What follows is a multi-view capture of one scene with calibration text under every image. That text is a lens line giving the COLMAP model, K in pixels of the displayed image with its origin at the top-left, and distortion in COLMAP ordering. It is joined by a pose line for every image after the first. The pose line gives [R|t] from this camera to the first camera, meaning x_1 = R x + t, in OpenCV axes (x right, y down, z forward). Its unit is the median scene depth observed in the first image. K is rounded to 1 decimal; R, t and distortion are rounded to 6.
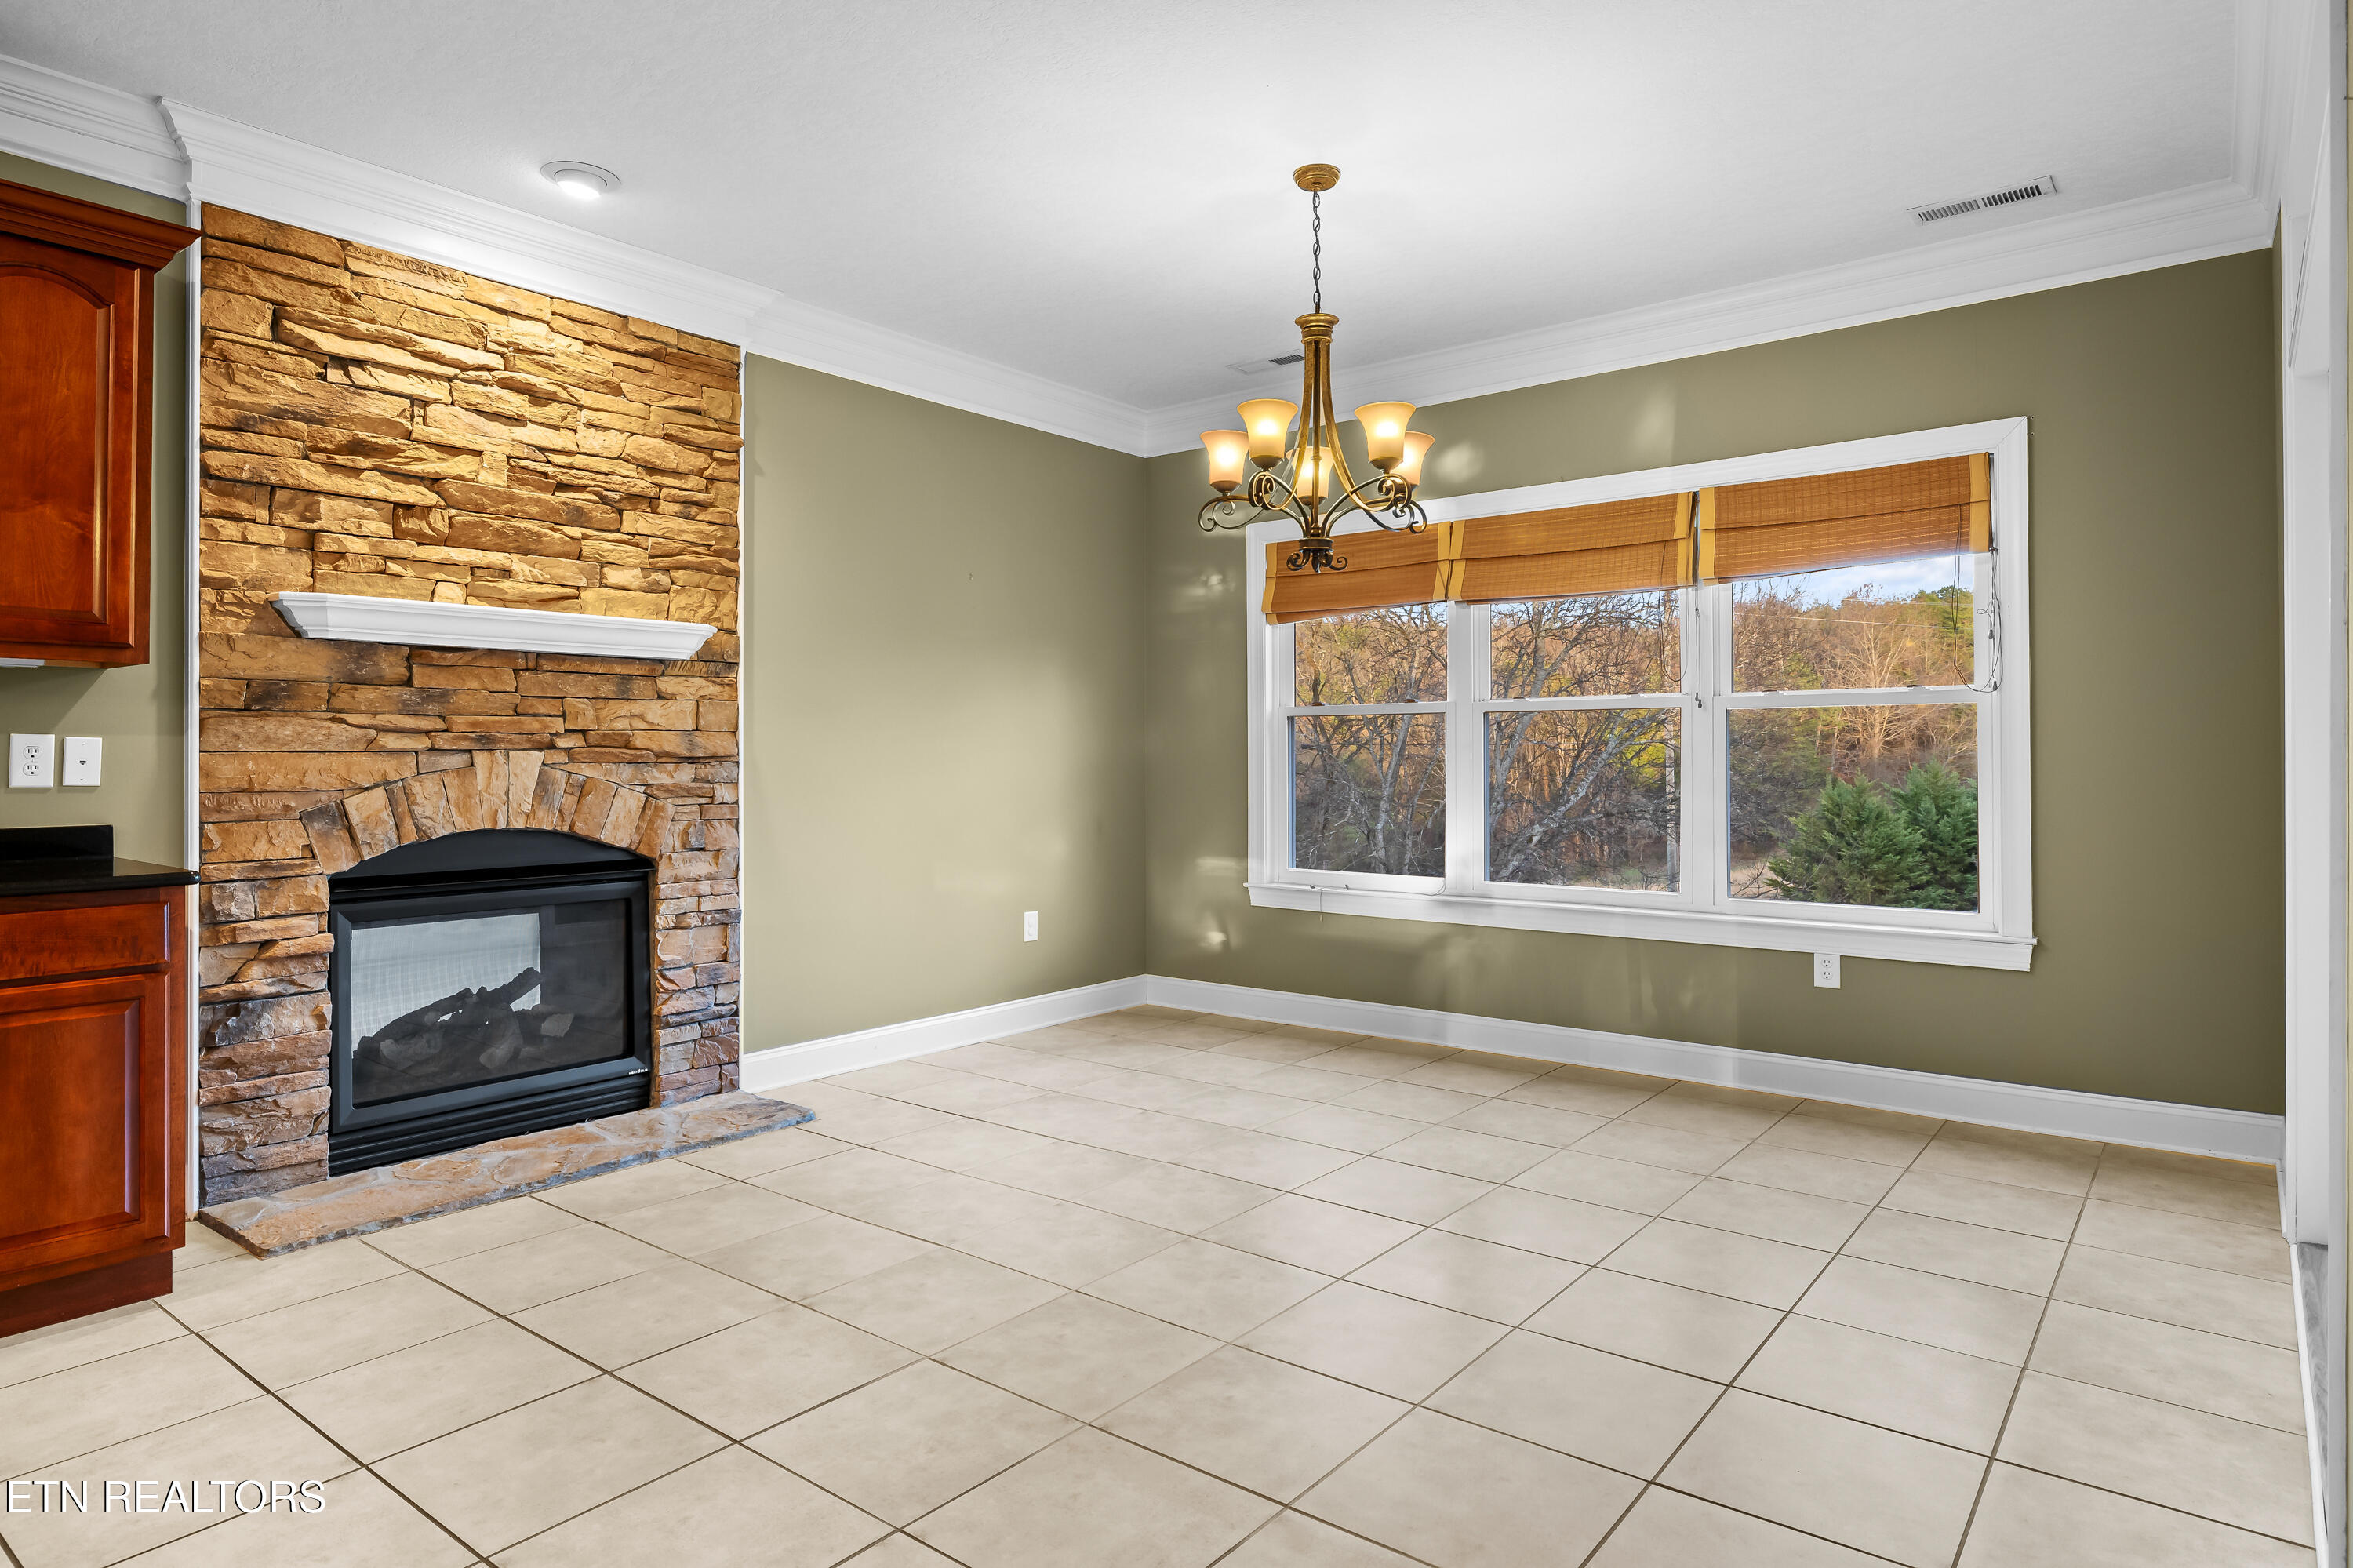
lens RADIAL K [[1340.7, 0, 1167.5], [0, 1340.7, 738.2], [0, 0, 1]] dist [0.003418, -0.002269]
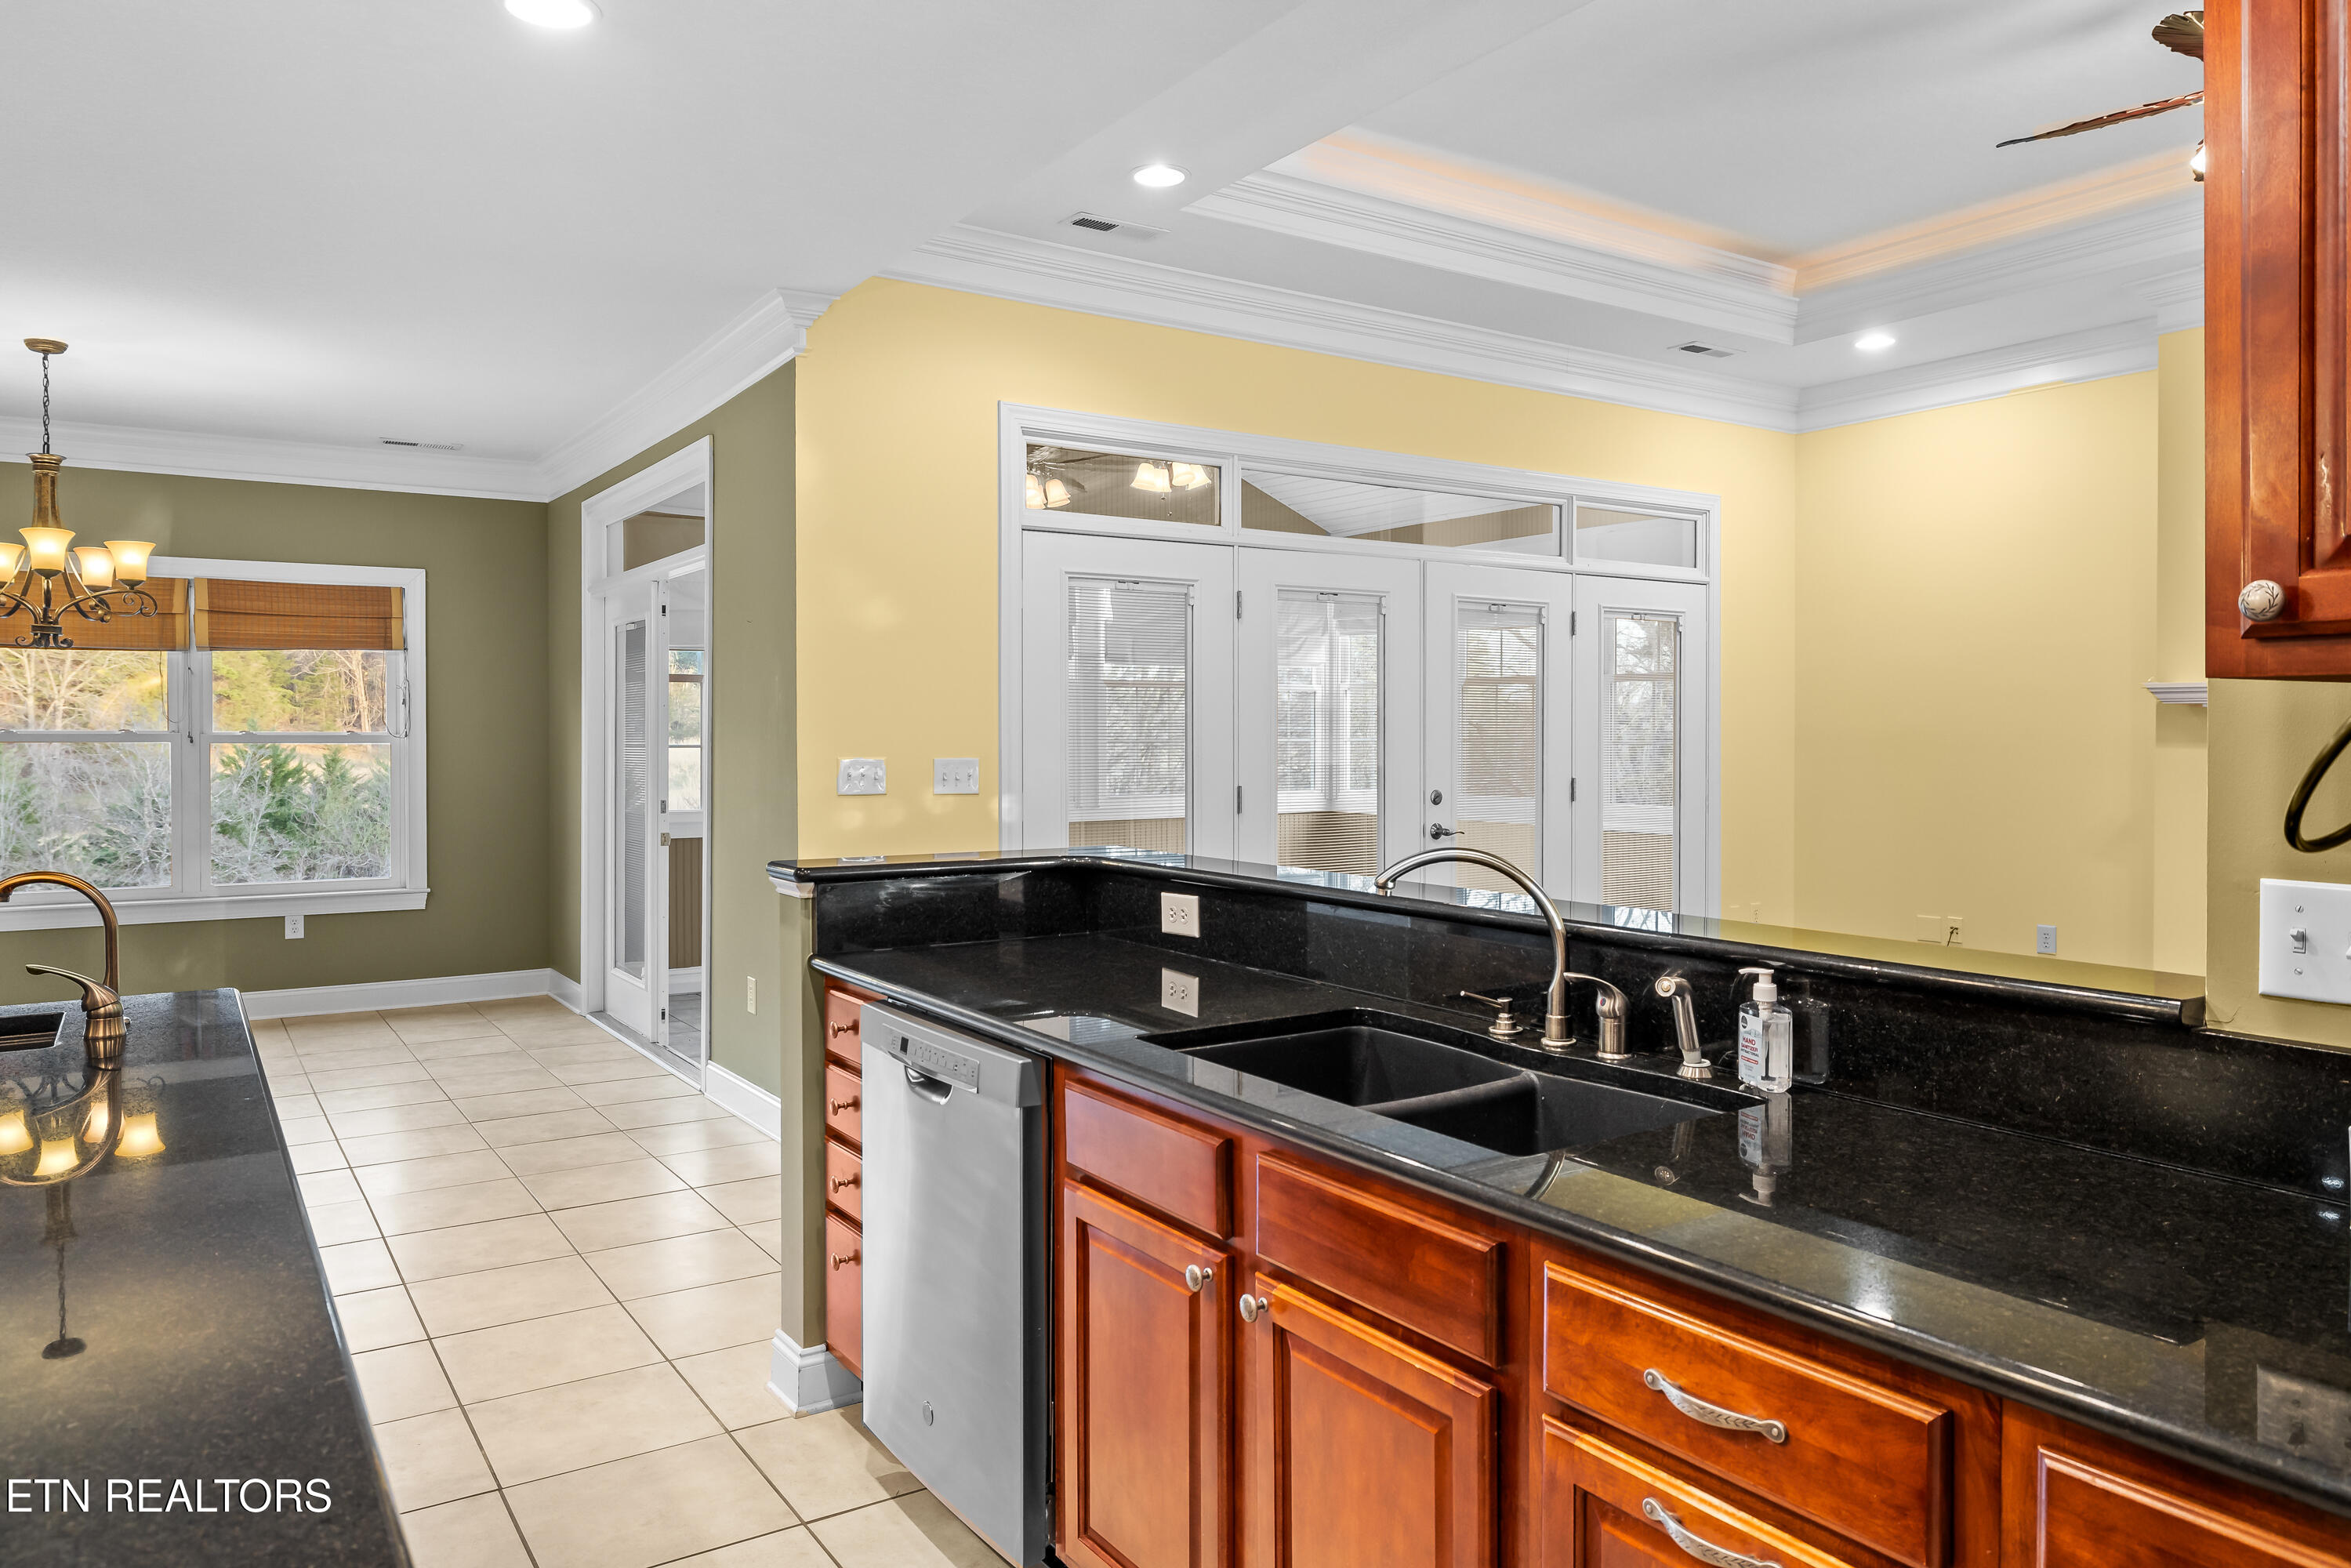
lens RADIAL K [[1559.4, 0, 1172.2], [0, 1559.4, 759.8], [0, 0, 1]] dist [-0.009949, 0.002259]
pose [[0.310824, -0.009757, 0.950417, -0.864331], [-0.014068, 0.999791, 0.014864, -0.048850], [-0.950363, -0.017991, 0.310622, -0.446929]]
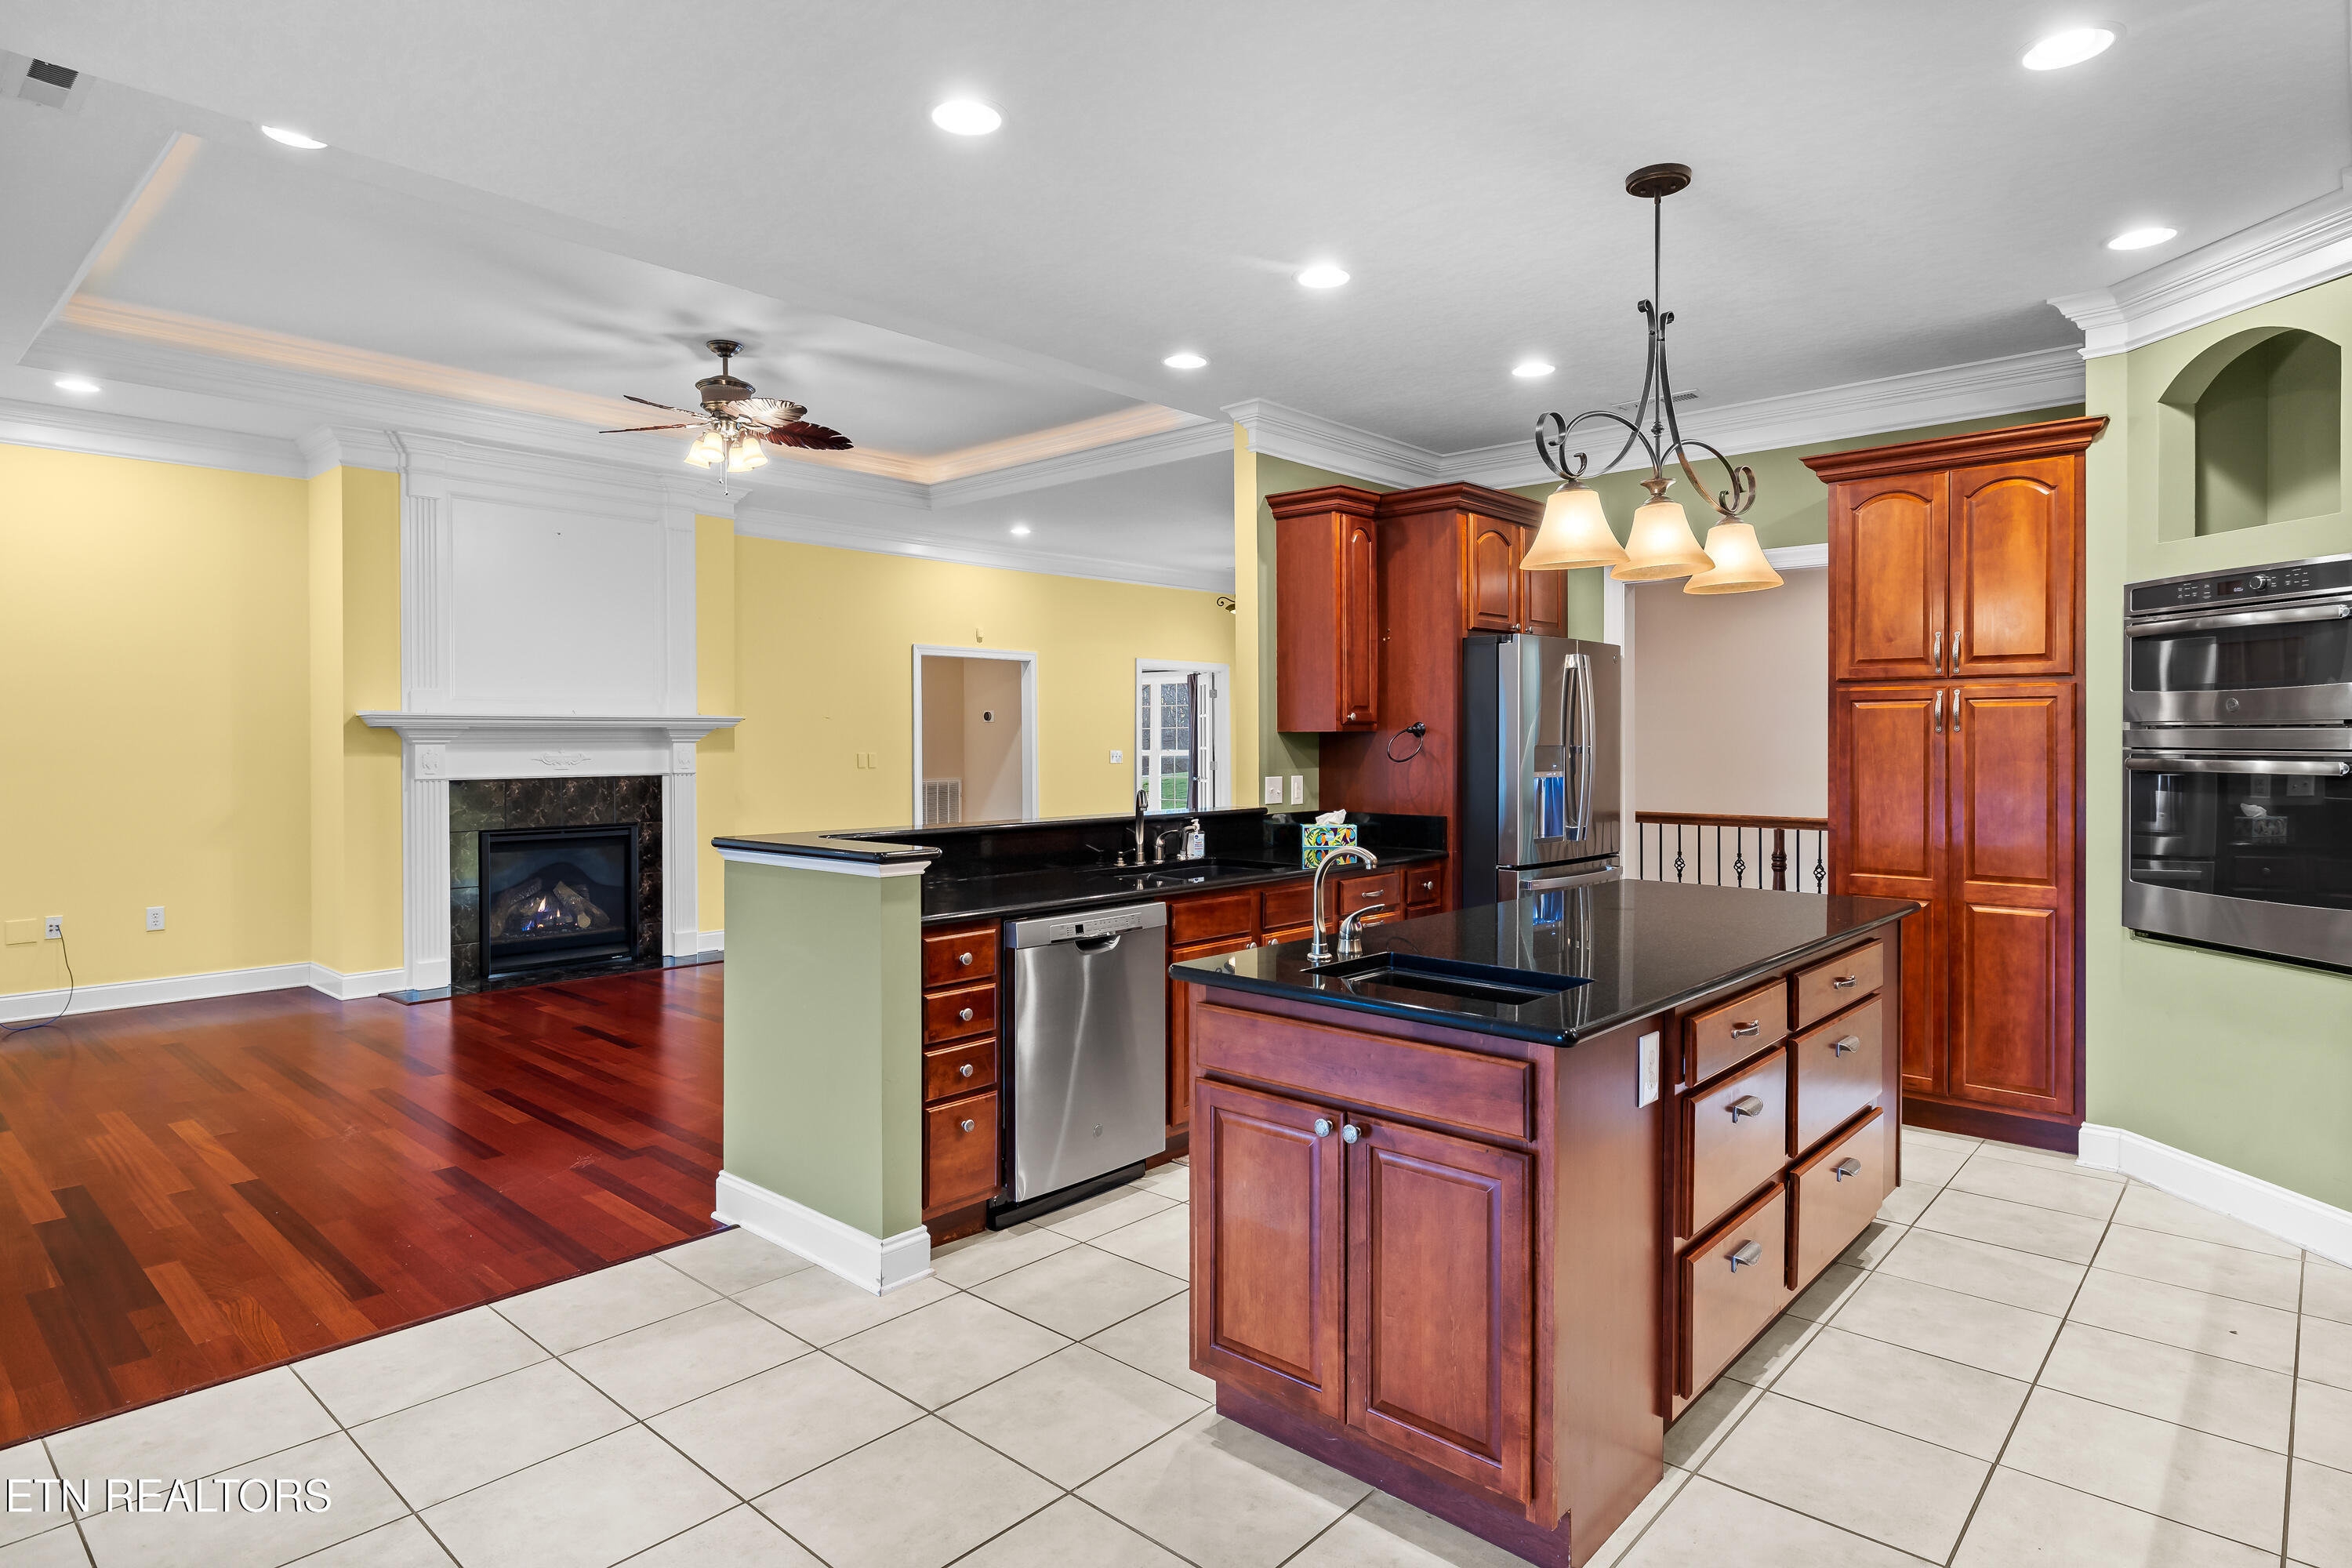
lens RADIAL K [[1291.8, 0, 1169.1], [0, 1291.8, 751.7], [0, 0, 1]] dist [-0.002155, -0.000903]
pose [[-0.997021, 0.009674, 0.076520, -0.431137], [0.009381, 0.999947, -0.004182, -0.039220], [-0.076556, -0.003452, -0.997059, 0.719847]]
